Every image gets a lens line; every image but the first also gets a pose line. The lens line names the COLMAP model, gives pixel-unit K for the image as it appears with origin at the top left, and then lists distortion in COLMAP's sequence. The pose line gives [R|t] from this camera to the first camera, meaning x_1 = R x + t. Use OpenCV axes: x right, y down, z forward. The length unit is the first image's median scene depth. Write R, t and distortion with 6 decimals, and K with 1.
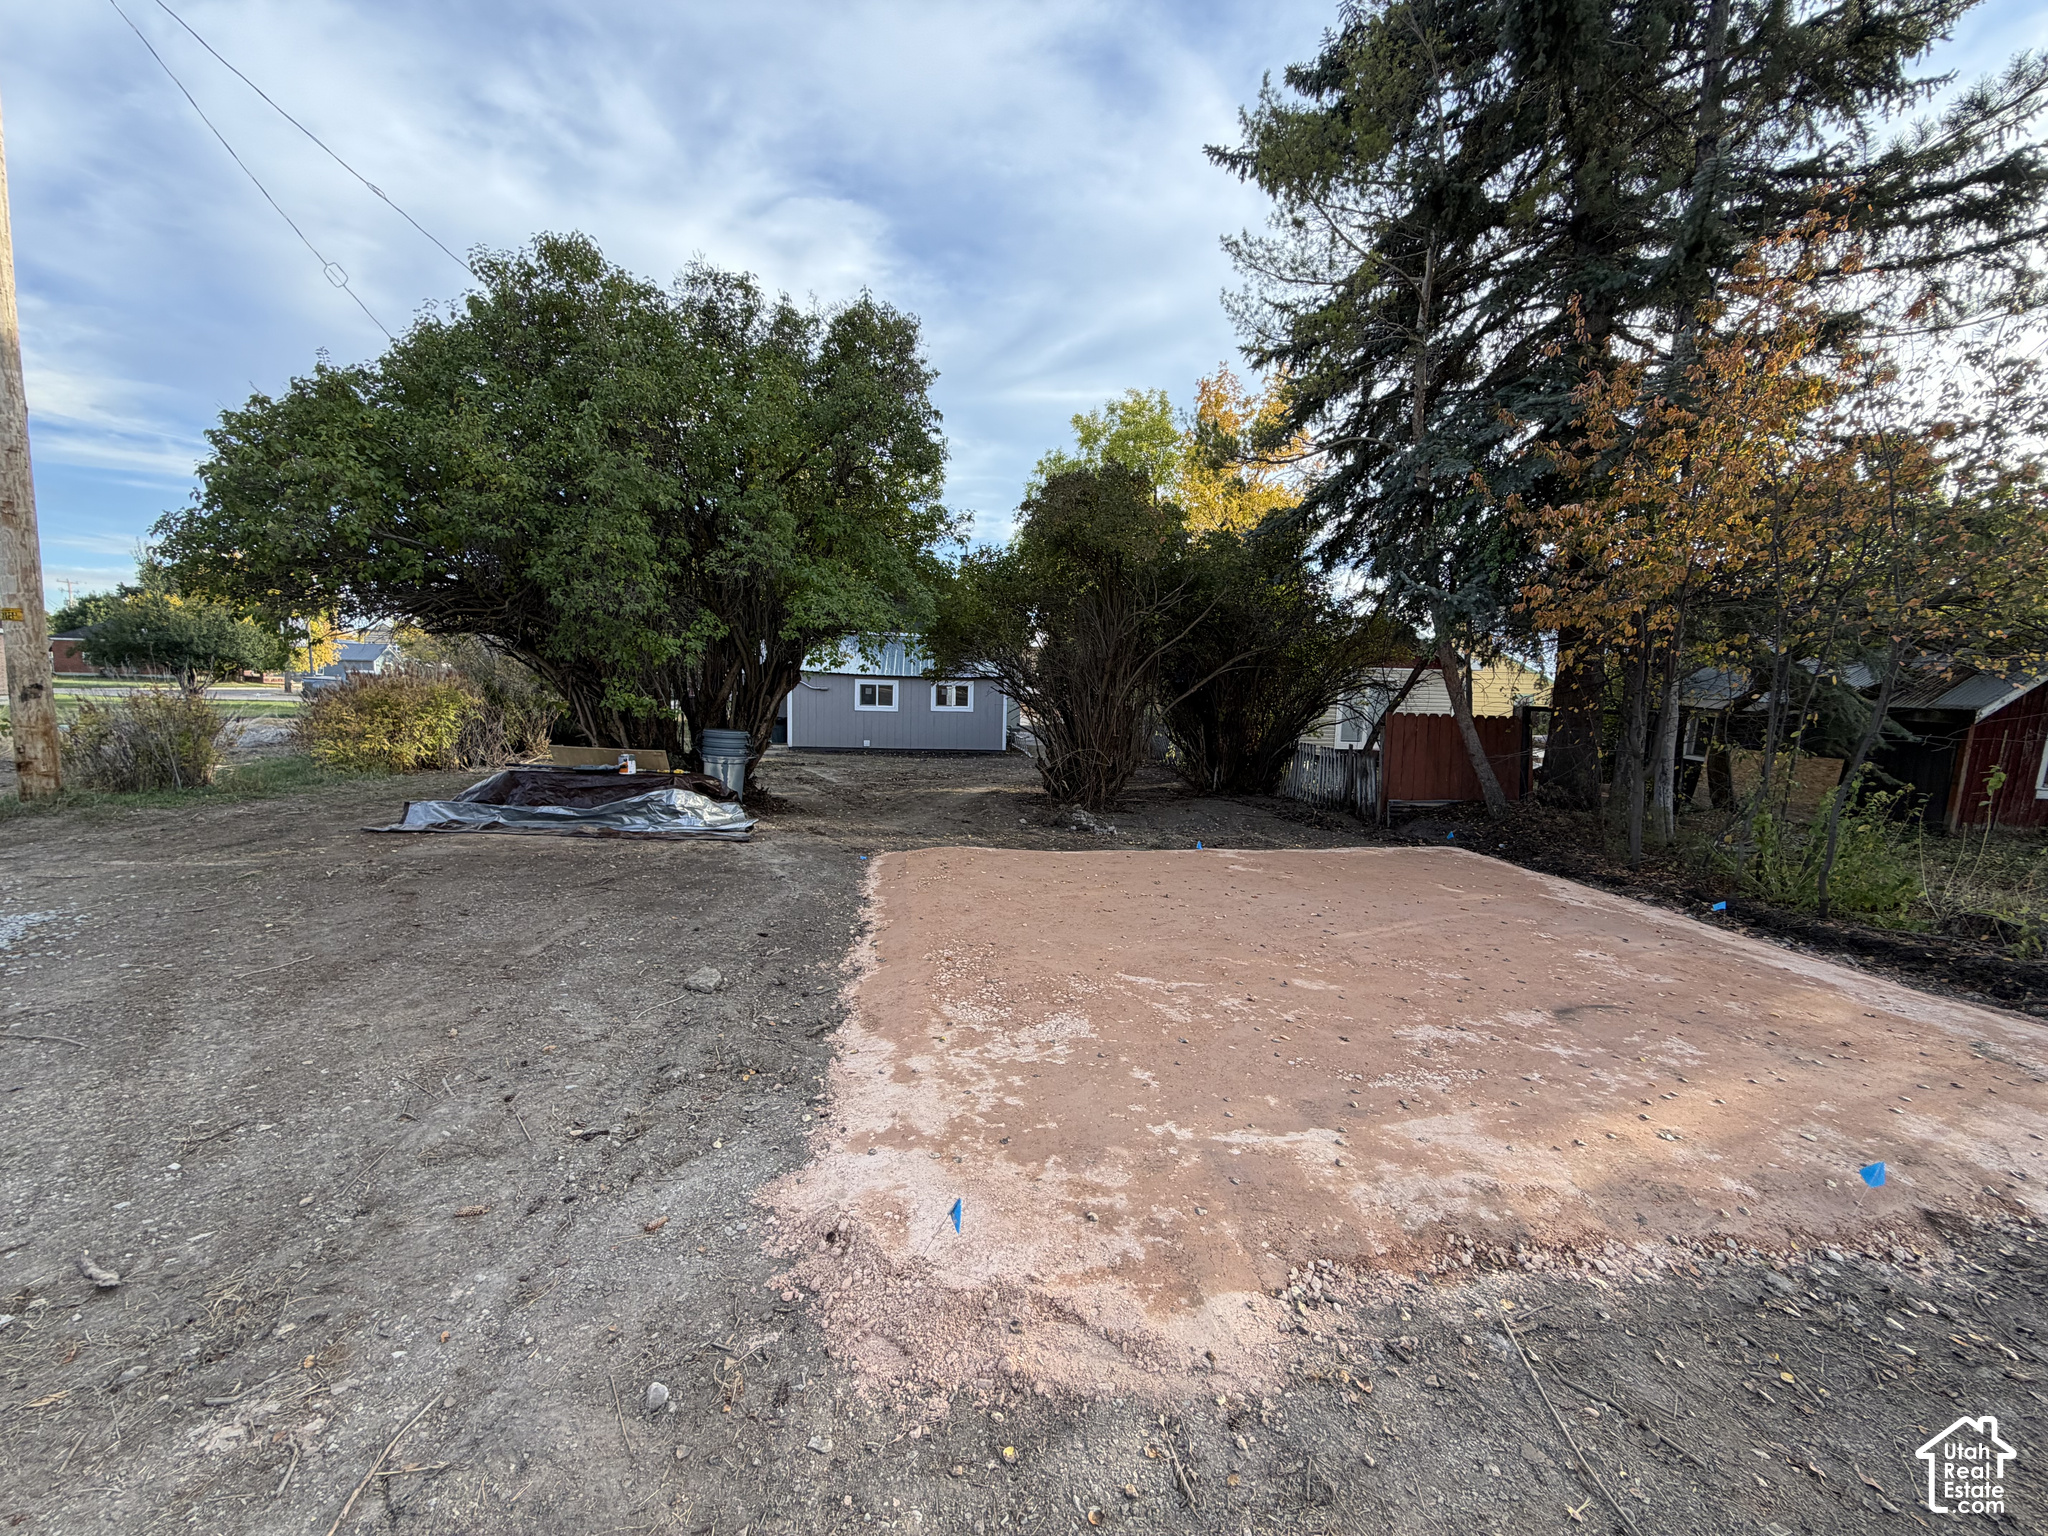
lens RADIAL K [[814.9, 0, 1019.7], [0, 814.9, 762.4], [0, 0, 1]] dist [-0.000105, 0.000085]
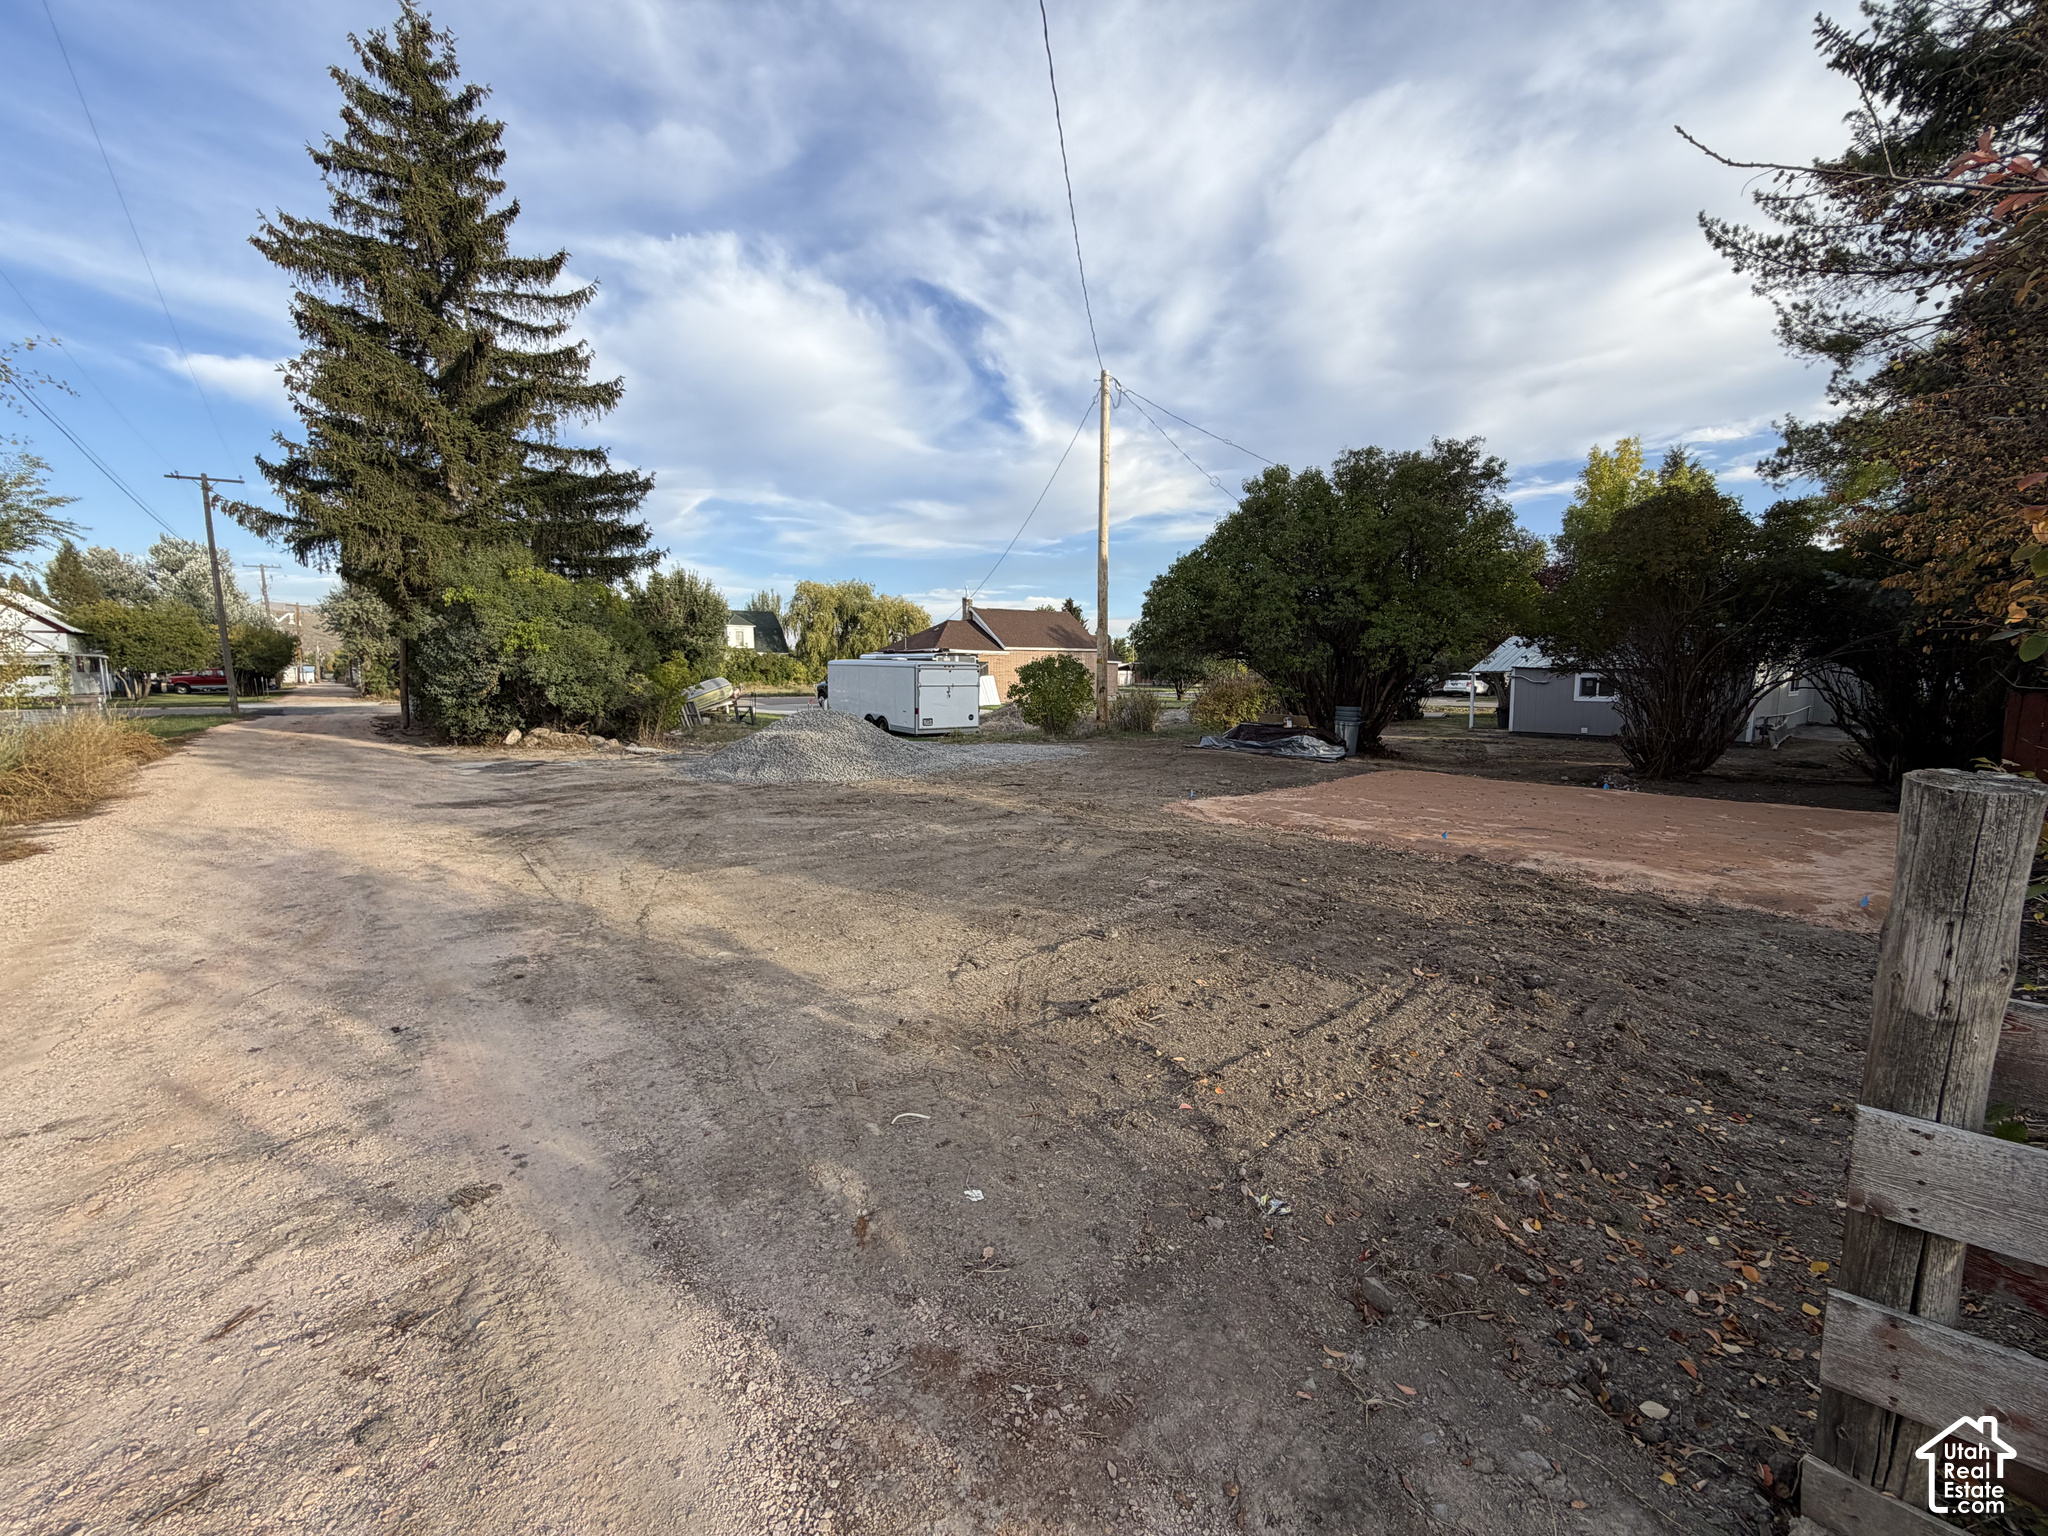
lens RADIAL K [[814.9, 0, 1019.7], [0, 814.9, 762.4], [0, 0, 1]] dist [-0.000105, 0.000085]
pose [[0.527972, 0.058901, -0.847217, 0.562415], [-0.060128, 0.997681, 0.031890, 0.049526], [0.847130, 0.034105, 0.530290, -0.388401]]
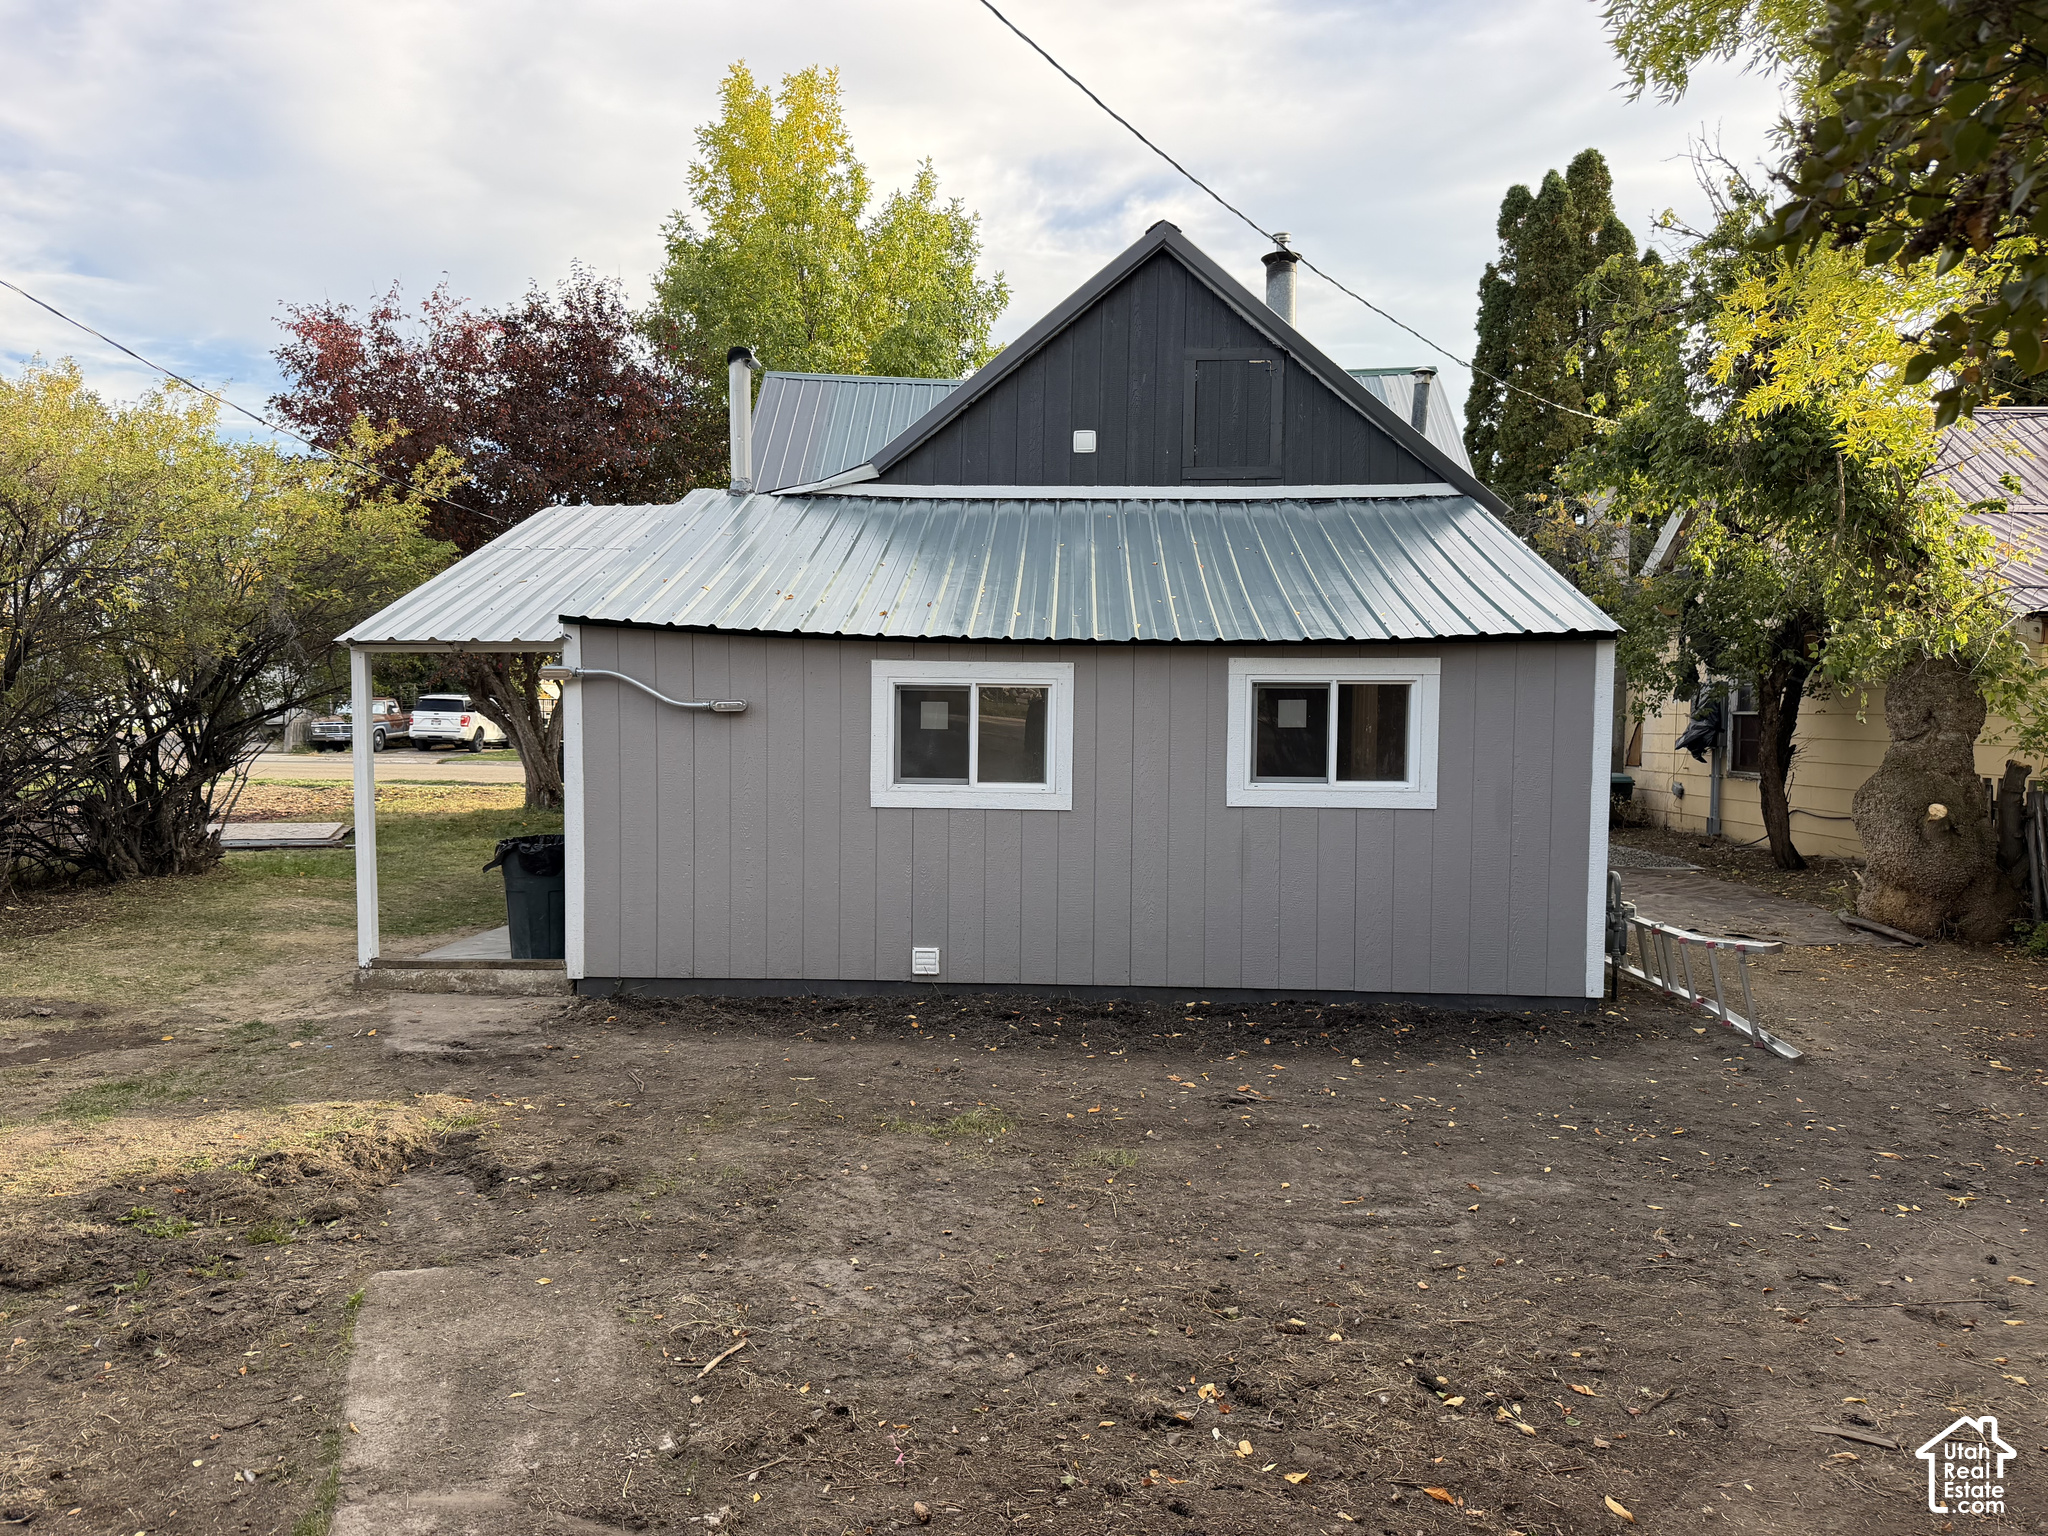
lens RADIAL K [[1435.2, 0, 1024.0], [0, 1435.2, 768.0], [0, 0, 1]] dist [0.004679, 0.001009]
pose [[0.987940, -0.007945, -0.154636, -0.167140], [-0.001318, 0.998215, -0.059707, -0.082184], [0.154834, 0.059191, 0.986166, 1.014670]]
